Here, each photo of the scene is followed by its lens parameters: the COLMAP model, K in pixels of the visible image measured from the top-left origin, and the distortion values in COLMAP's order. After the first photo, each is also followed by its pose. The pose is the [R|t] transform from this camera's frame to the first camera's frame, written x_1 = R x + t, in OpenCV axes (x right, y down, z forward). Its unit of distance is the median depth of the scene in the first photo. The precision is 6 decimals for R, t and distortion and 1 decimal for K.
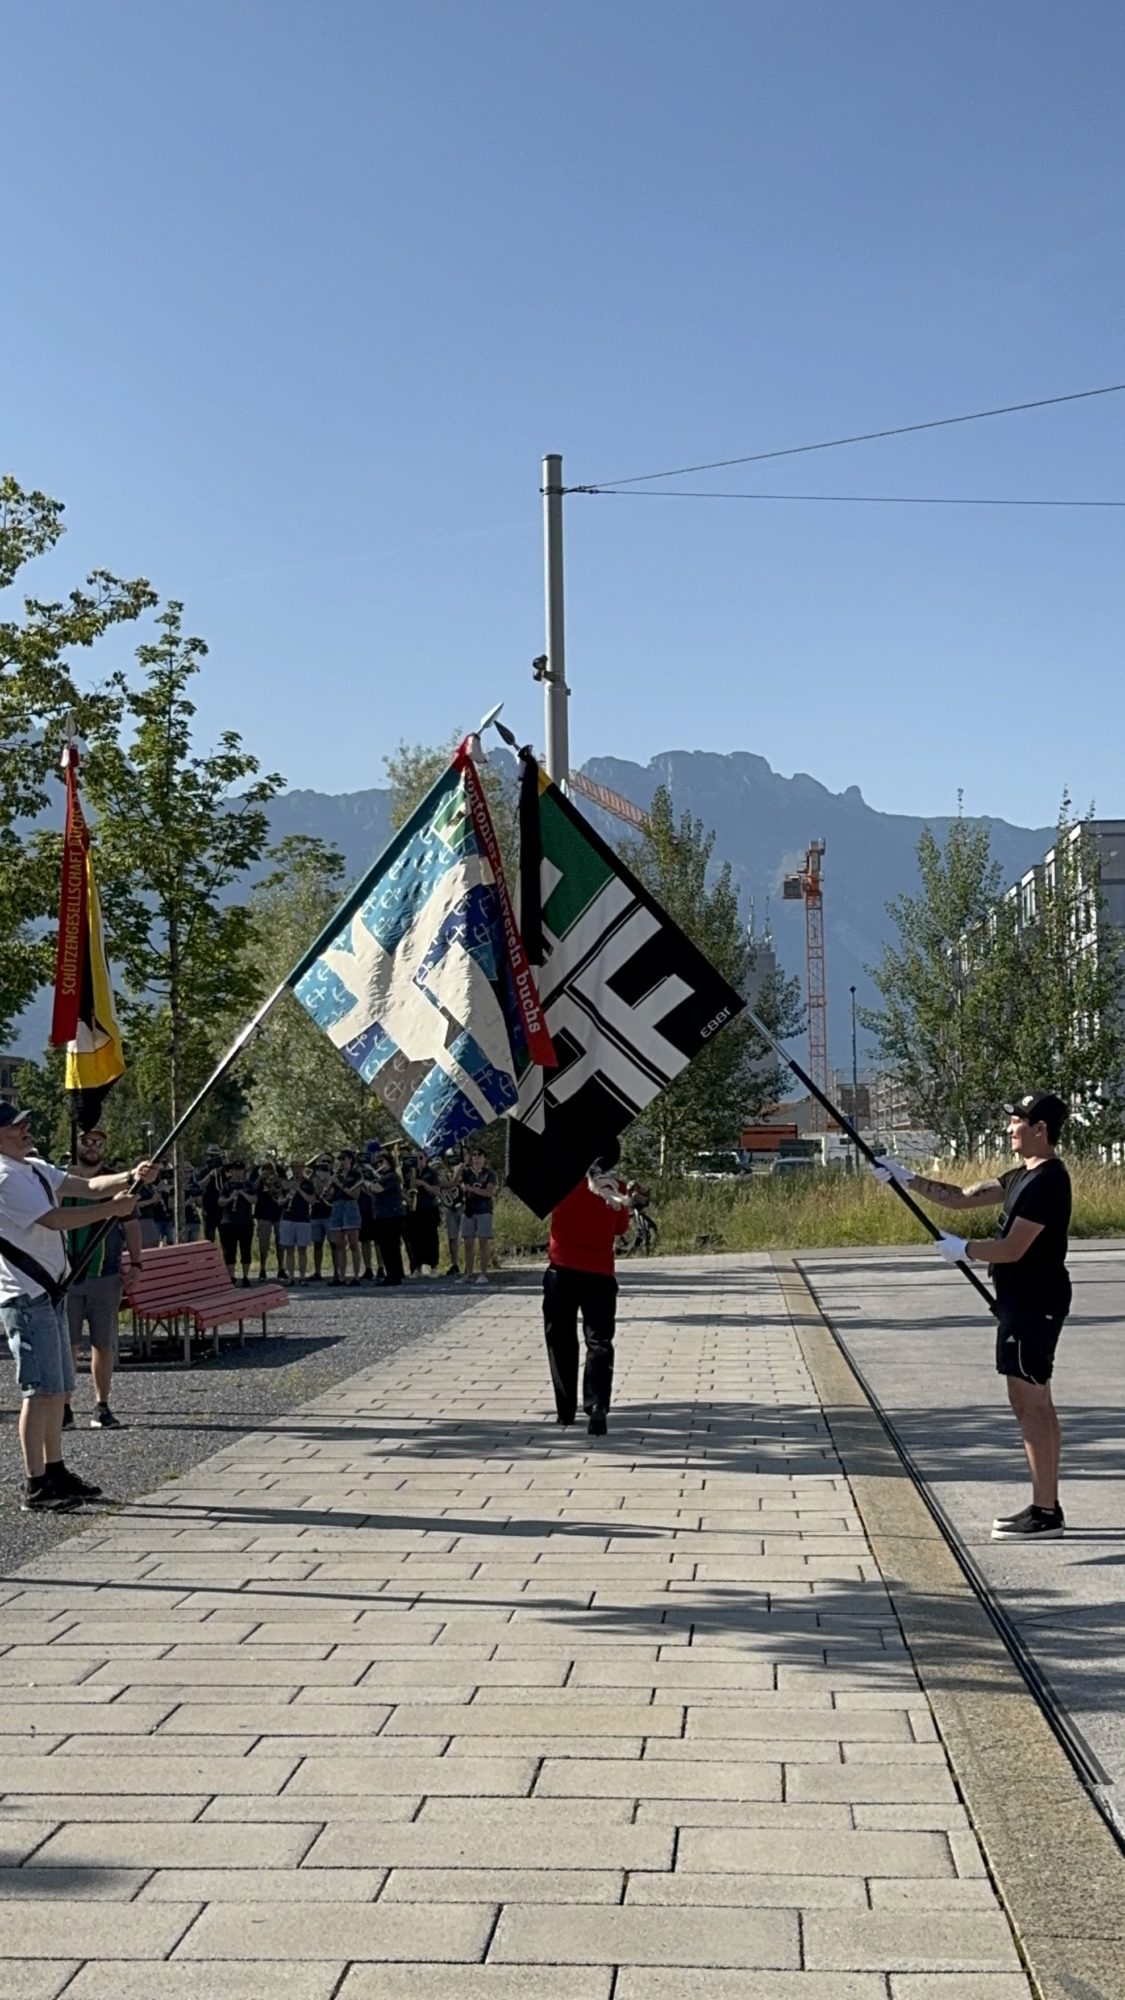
lens RADIAL K [[2699.4, 0, 569.8], [0, 2699.4, 1018.0], [0, 0, 1]] dist [0.102604, 0.000000]
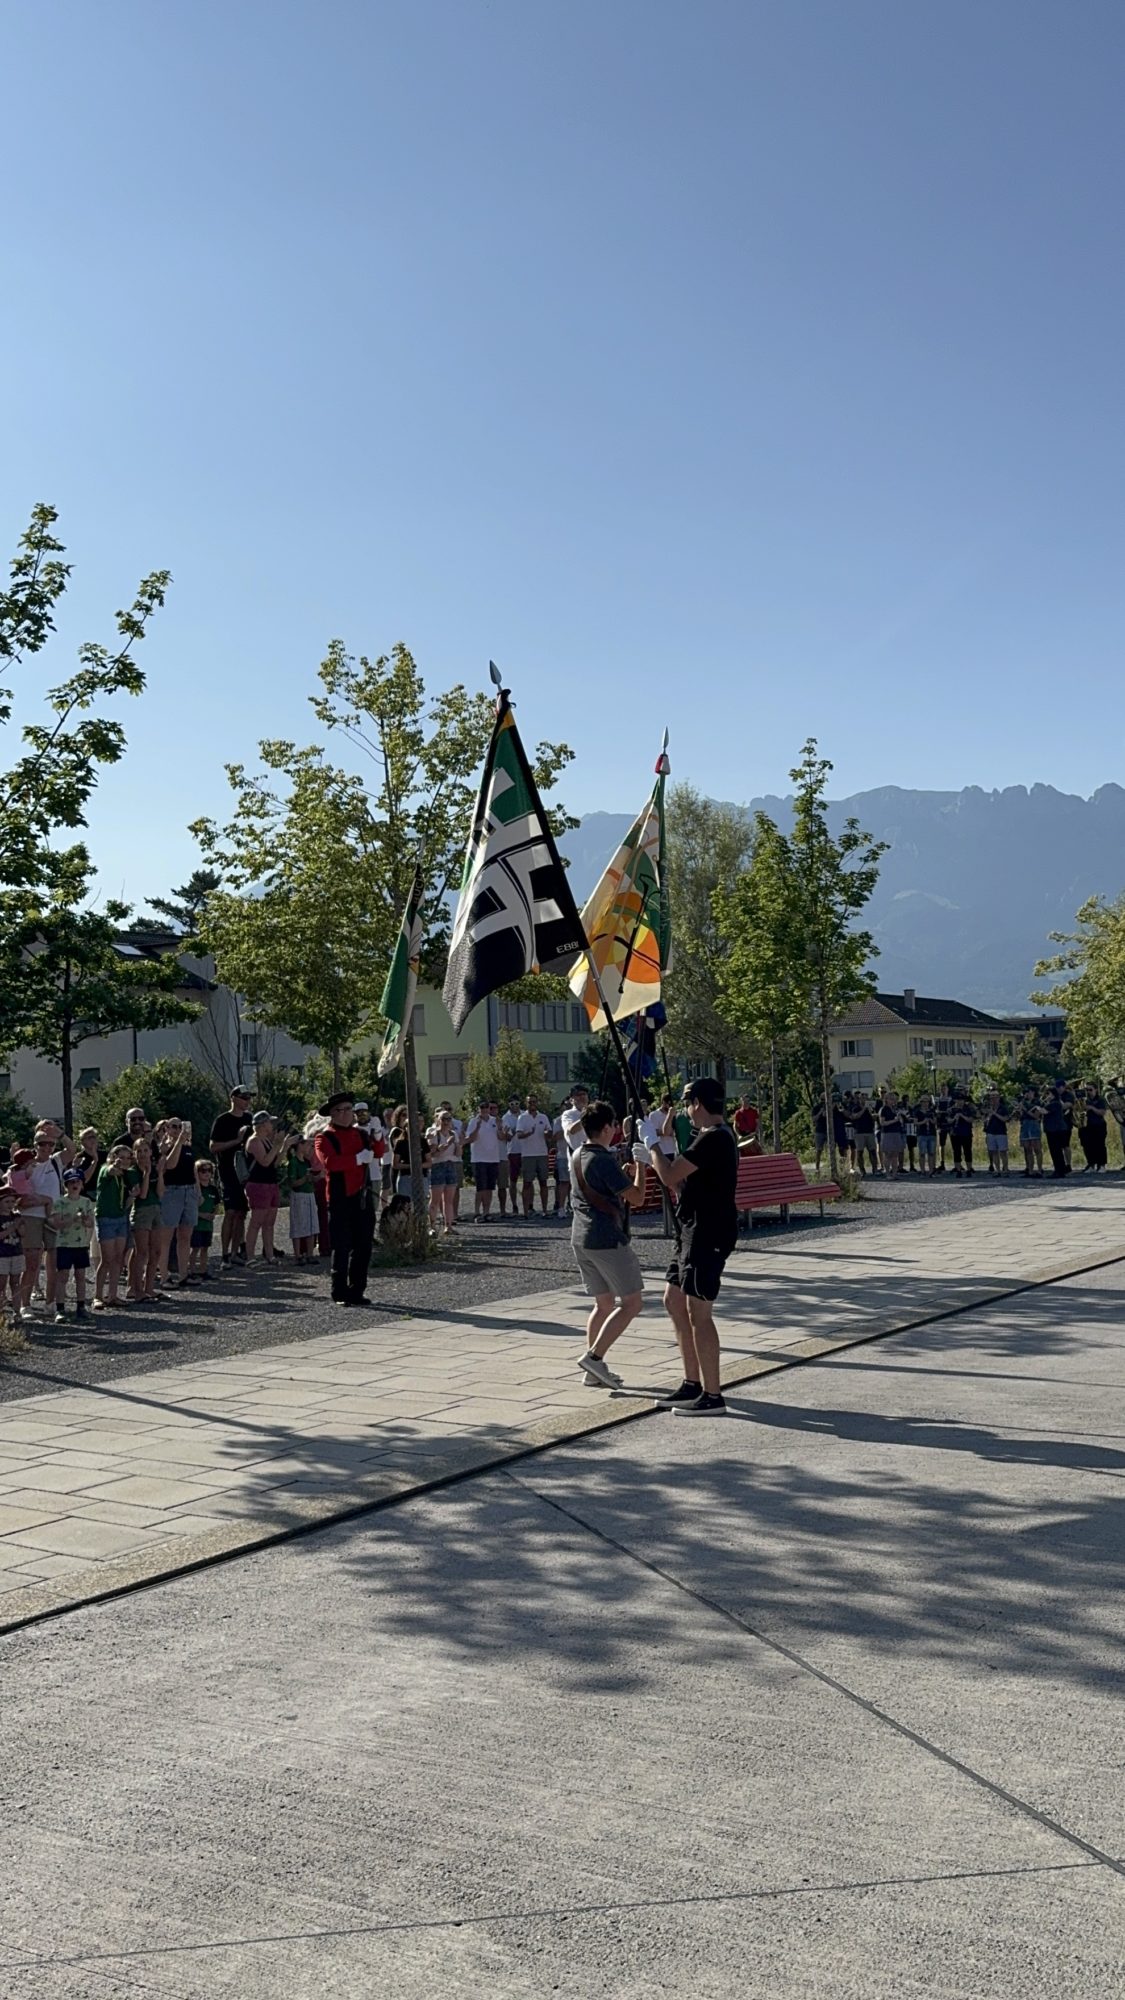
lens RADIAL K [[1686.3, 0, 567.2], [0, 1686.3, 1002.4], [0, 0, 1]] dist [0.122871, 0.001748]
pose [[0.871744, -0.040147, -0.488315, 0.199472], [0.042866, 0.999065, -0.005613, -0.003053], [0.488084, -0.016039, 0.872650, 0.082759]]
